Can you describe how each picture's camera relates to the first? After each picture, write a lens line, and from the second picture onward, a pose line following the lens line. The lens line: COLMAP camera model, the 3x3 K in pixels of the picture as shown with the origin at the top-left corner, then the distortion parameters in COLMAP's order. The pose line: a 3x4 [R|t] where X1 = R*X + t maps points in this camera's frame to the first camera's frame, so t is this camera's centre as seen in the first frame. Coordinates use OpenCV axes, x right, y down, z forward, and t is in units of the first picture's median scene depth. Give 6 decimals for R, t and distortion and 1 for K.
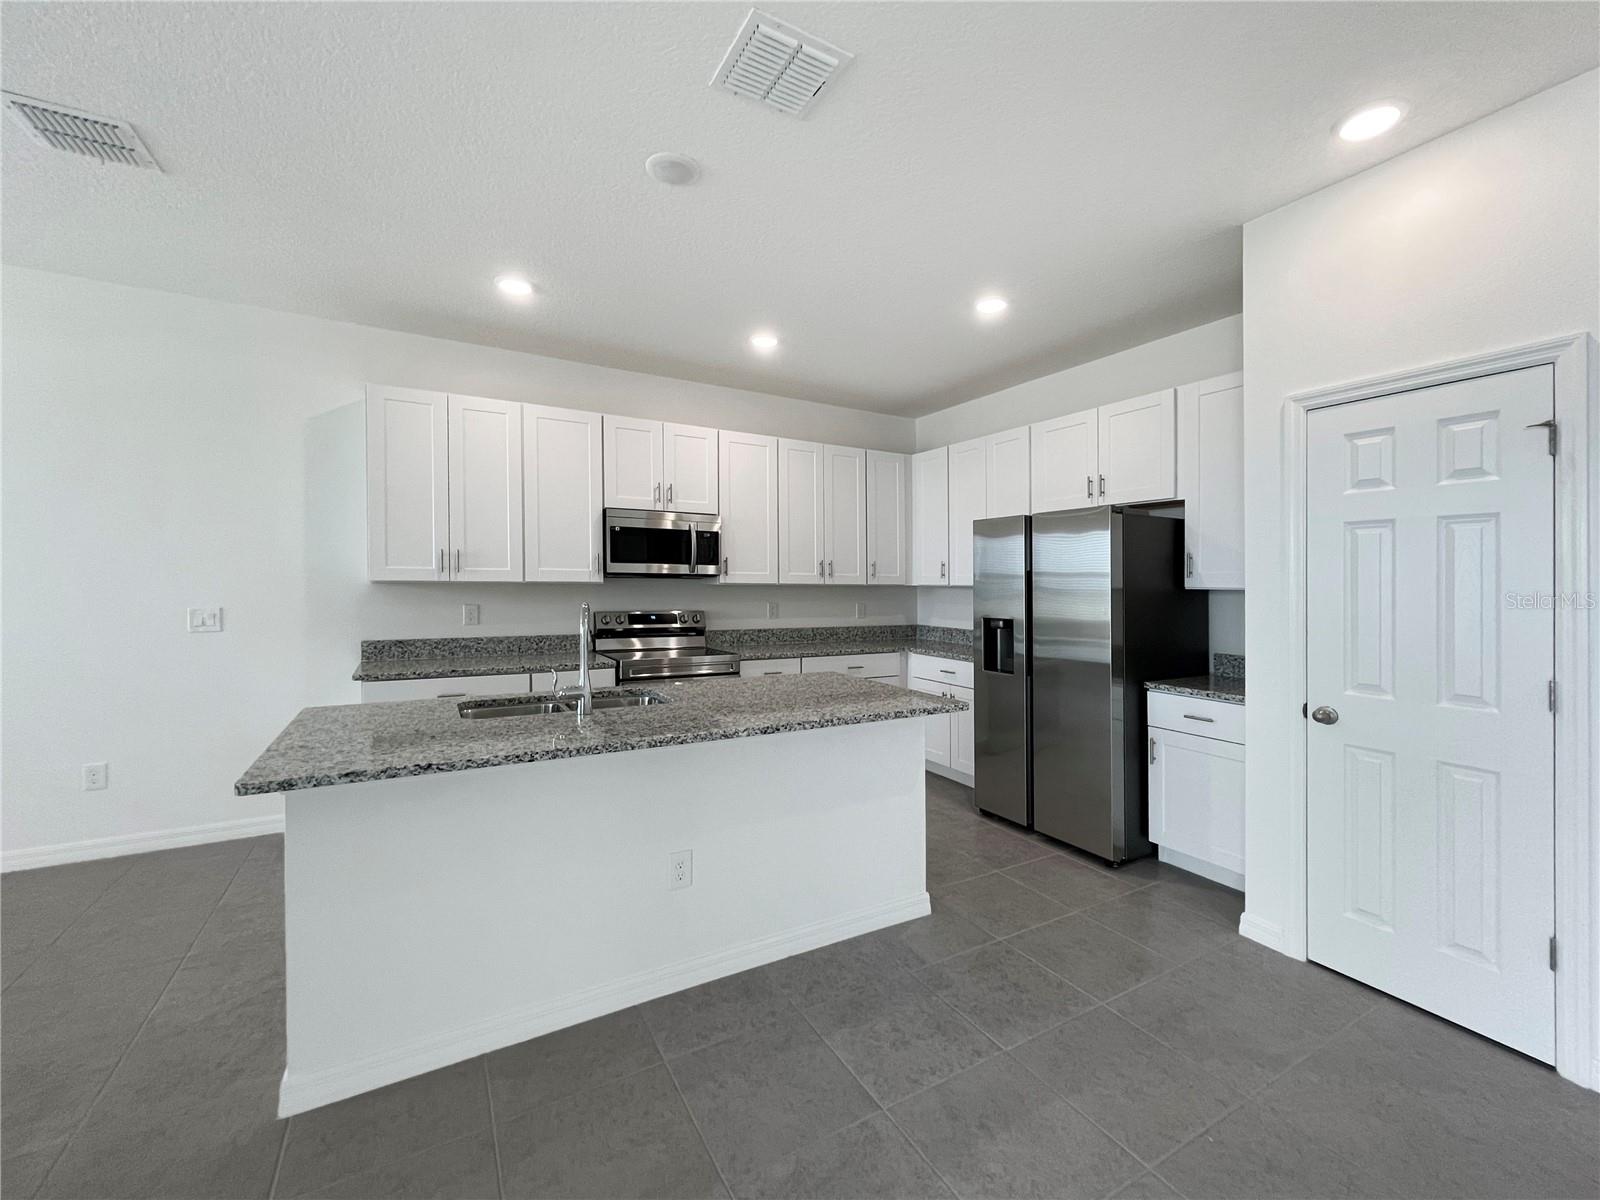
lens RADIAL K [[667.8, 0, 796.4], [0, 667.8, 597.9], [0, 0, 1]] dist [-0.001140, 0.000162]
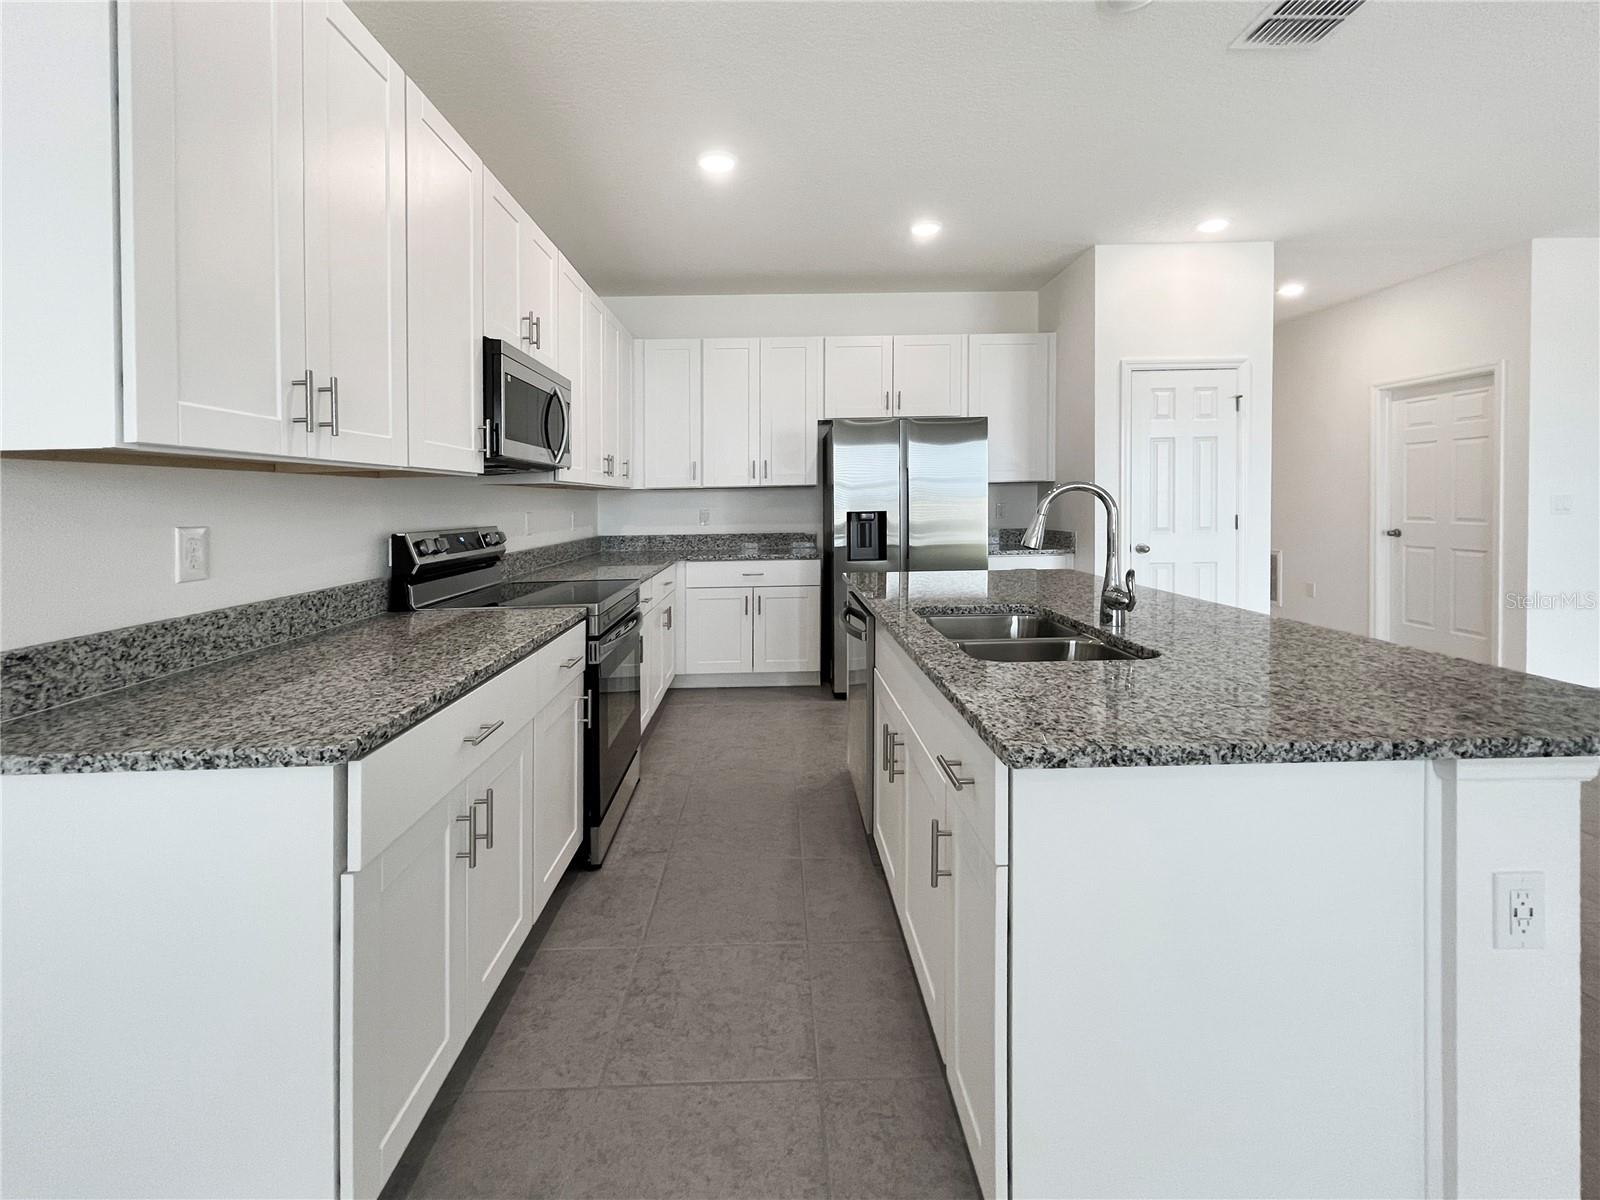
lens RADIAL K [[665.8, 0, 782.3], [0, 665.8, 521.5], [0, 0, 1]] dist [0.002486, 0.000342]
pose [[0.492679, -0.044291, 0.869083, -0.644786], [0.041515, 0.998763, 0.027366, 0.010643], [-0.869220, 0.022597, 0.493909, 0.526885]]
